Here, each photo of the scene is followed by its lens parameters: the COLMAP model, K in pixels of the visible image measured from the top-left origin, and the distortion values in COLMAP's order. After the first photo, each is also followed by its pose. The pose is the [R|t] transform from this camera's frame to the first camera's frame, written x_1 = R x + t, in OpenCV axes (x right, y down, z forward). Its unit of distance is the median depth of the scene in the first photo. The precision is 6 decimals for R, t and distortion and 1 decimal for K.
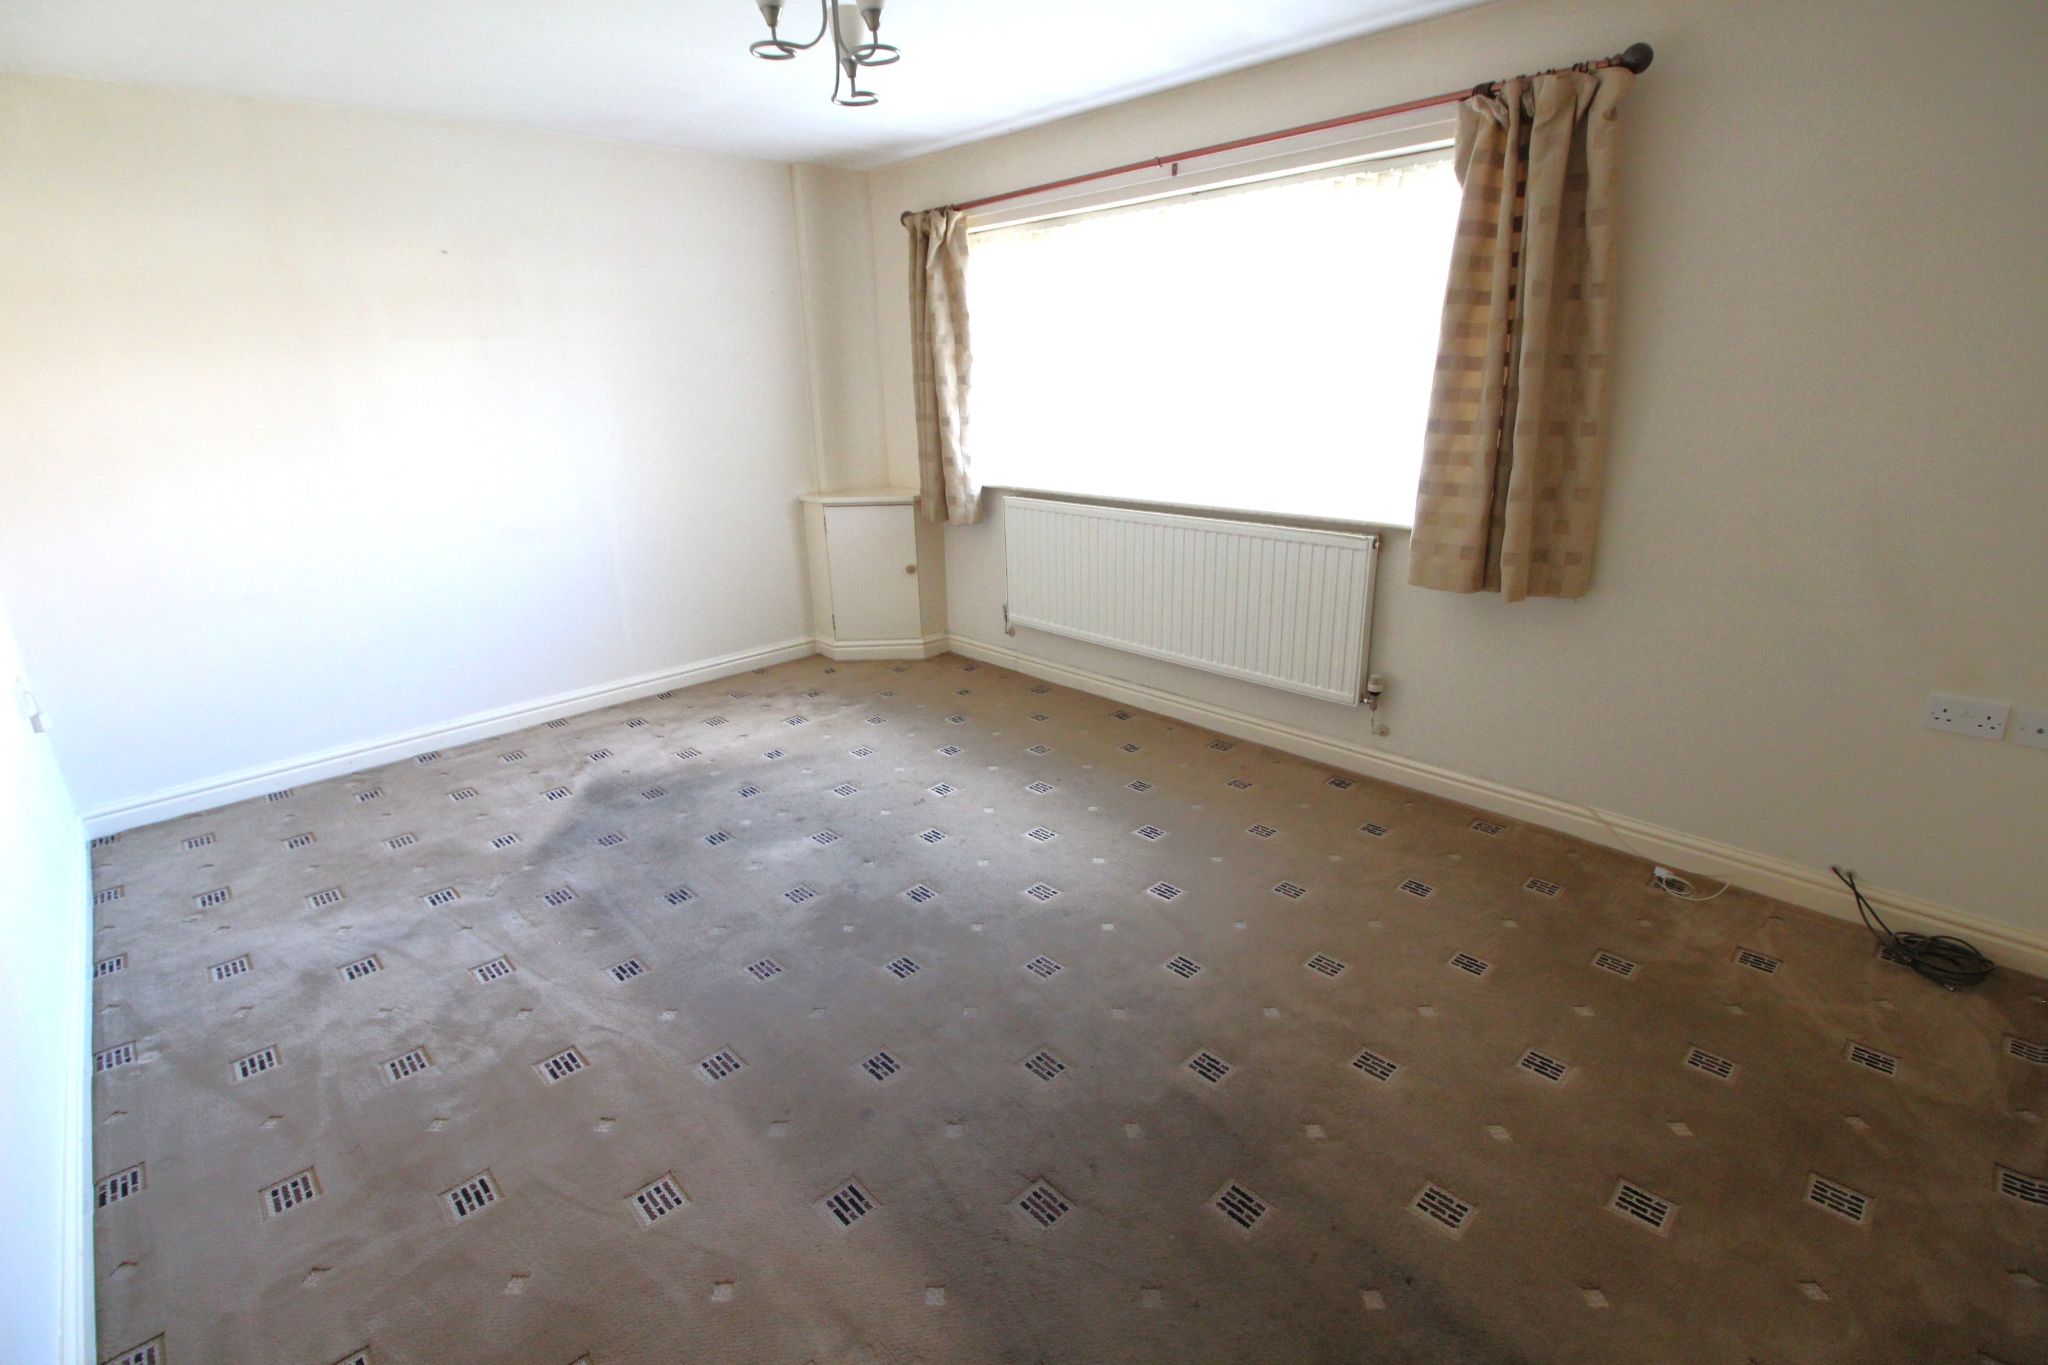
lens RADIAL K [[956.9, 0, 1022.4], [0, 956.9, 686.2], [0, 0, 1]] dist [-0.002256, -0.000867]
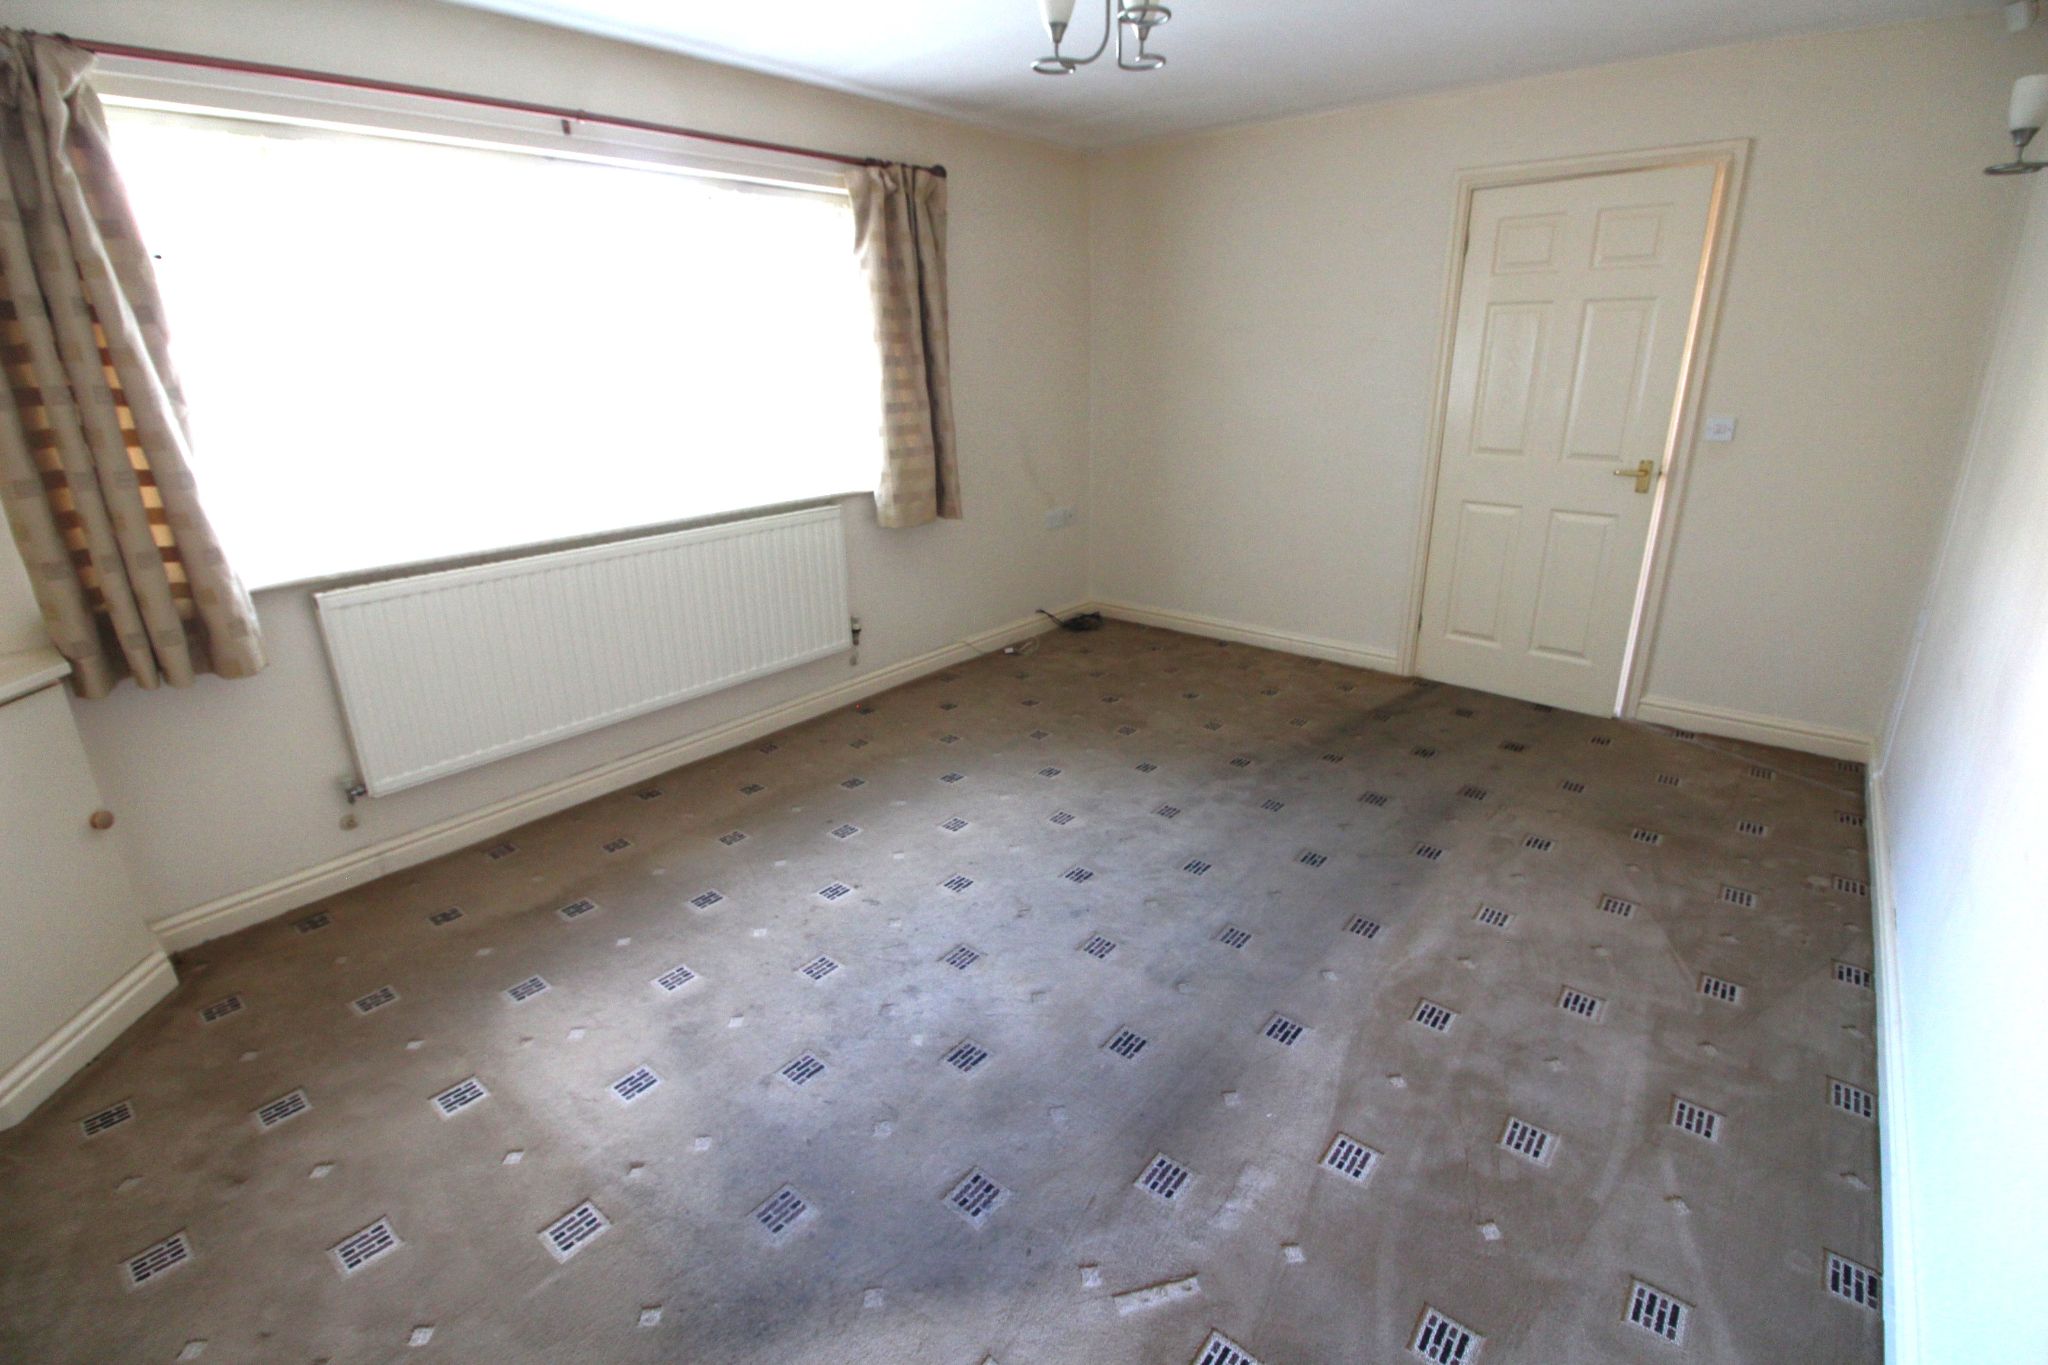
lens RADIAL K [[956.9, 0, 1023.4], [0, 956.9, 675.2], [0, 0, 1]] dist [-0.002256, -0.000867]
pose [[-0.130592, -0.294932, 0.946552, -0.811598], [0.331229, 0.886892, 0.322042, -0.258044], [-0.934469, 0.355581, -0.018131, 0.819066]]
